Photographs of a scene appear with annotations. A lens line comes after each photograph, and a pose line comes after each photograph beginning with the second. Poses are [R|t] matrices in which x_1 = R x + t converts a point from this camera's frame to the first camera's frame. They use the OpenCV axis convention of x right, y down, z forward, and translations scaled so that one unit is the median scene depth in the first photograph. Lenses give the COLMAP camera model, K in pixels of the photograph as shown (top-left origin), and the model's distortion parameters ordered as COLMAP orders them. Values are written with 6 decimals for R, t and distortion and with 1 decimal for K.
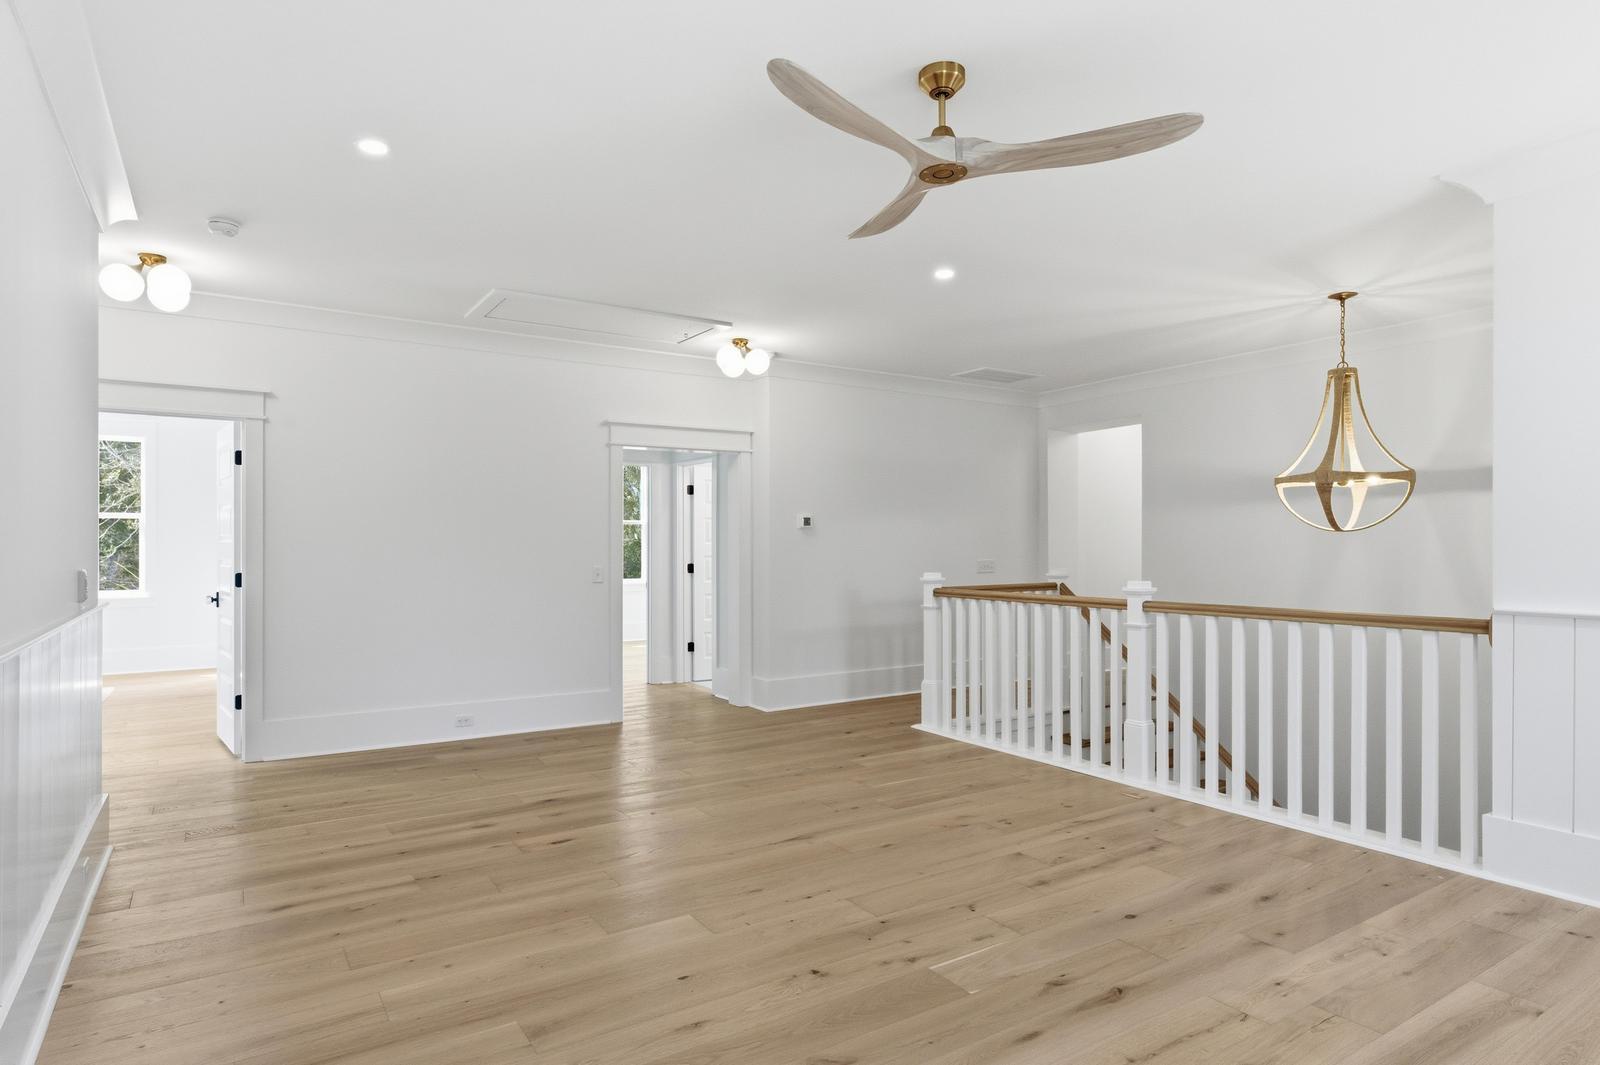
lens RADIAL K [[897.7, 0, 799.5], [0, 897.7, 541.7], [0, 0, 1]] dist [0.000186, 0.000187]
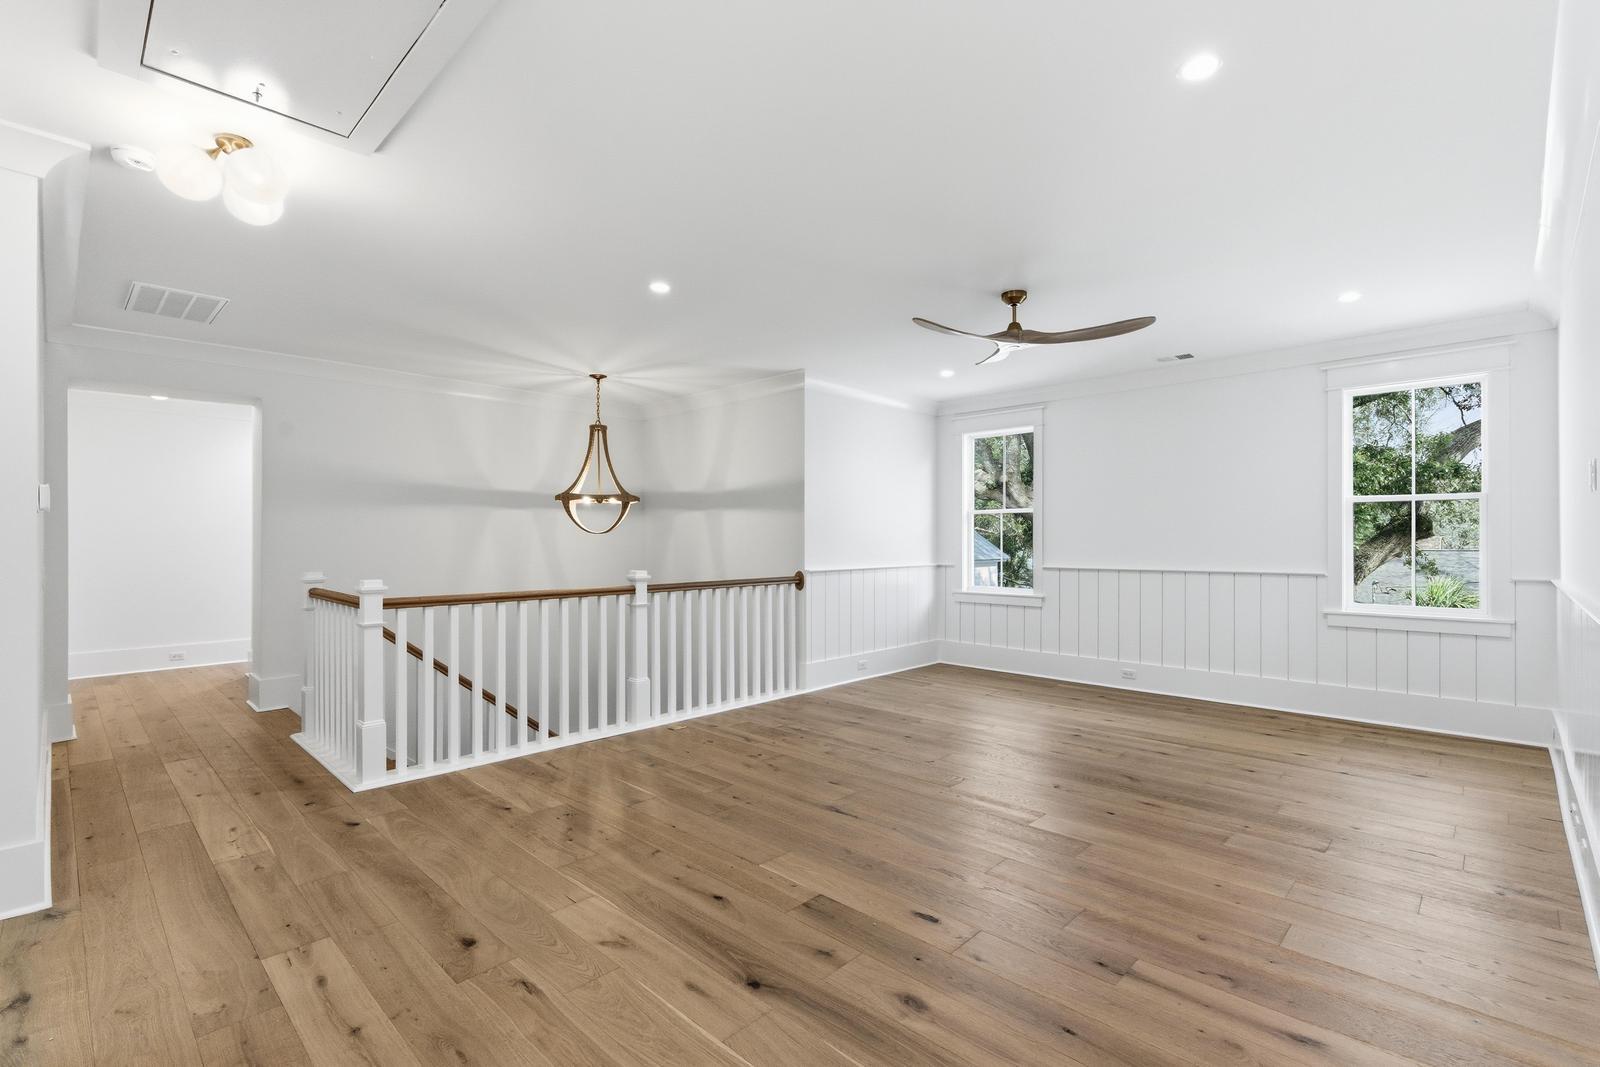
lens RADIAL K [[729.9, 0, 797.2], [0, 729.9, 533.7], [0, 0, 1]] dist [-0.004758, 0.000042]
pose [[-0.226281, 0.008585, 0.974024, -0.725661], [-0.002241, 0.999954, -0.009334, -0.000295], [-0.974060, -0.004295, -0.226251, 1.048548]]
